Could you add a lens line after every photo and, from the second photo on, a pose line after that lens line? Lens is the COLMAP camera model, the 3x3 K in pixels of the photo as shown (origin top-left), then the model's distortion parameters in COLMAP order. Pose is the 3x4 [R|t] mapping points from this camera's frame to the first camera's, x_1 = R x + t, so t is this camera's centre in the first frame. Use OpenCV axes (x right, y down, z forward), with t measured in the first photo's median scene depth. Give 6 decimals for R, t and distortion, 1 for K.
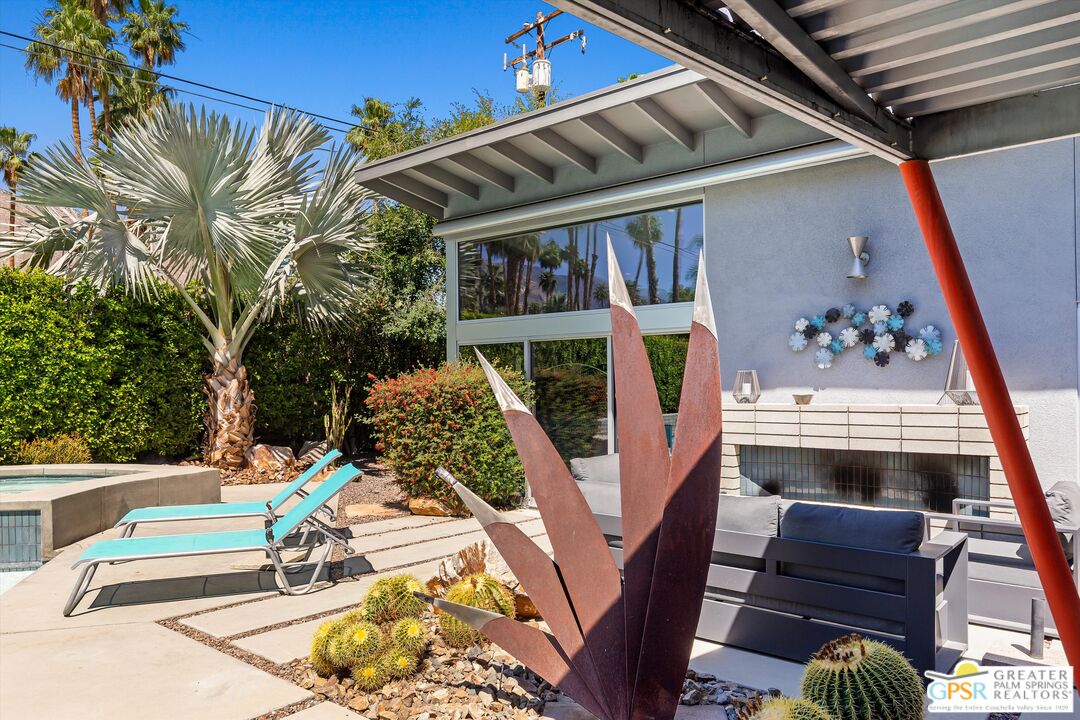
lens RADIAL K [[757.4, 0, 538.1], [0, 757.4, 382.4], [0, 0, 1]] dist [-0.008597, -0.002967]
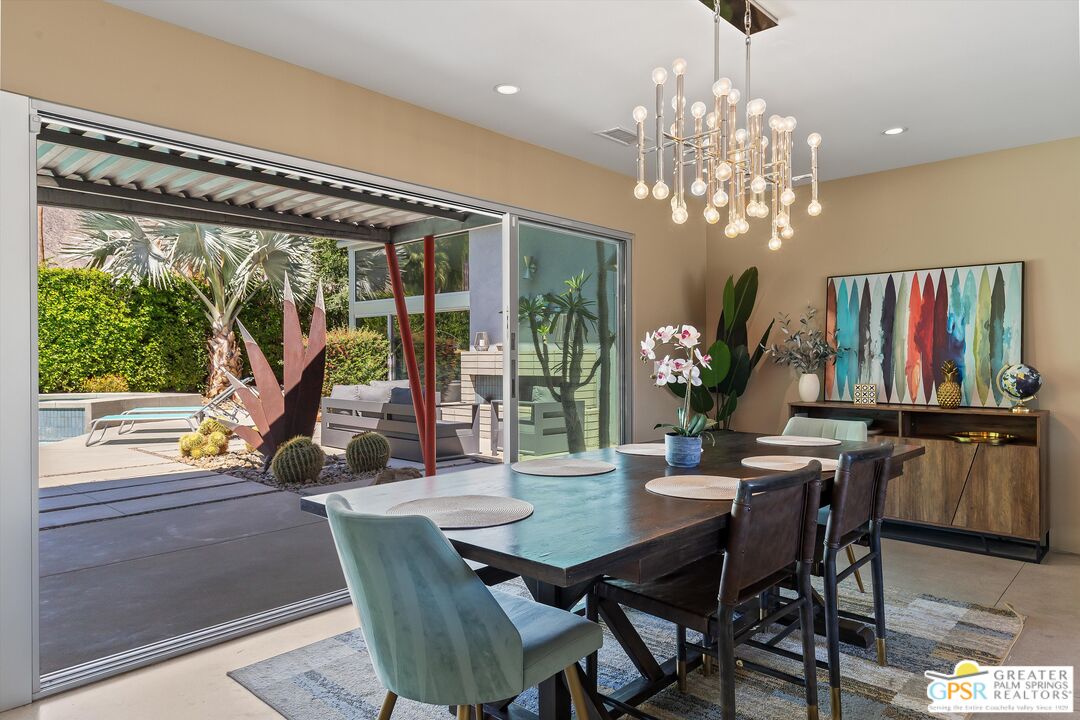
lens RADIAL K [[711.1, 0, 536.5], [0, 711.1, 356.7], [0, 0, 1]] dist [-0.004493, 0.000918]
pose [[0.997863, 0.005065, -0.065144, 0.339117], [-0.004844, 0.999982, 0.003549, 0.022603], [0.065161, -0.003226, 0.997870, -0.401138]]
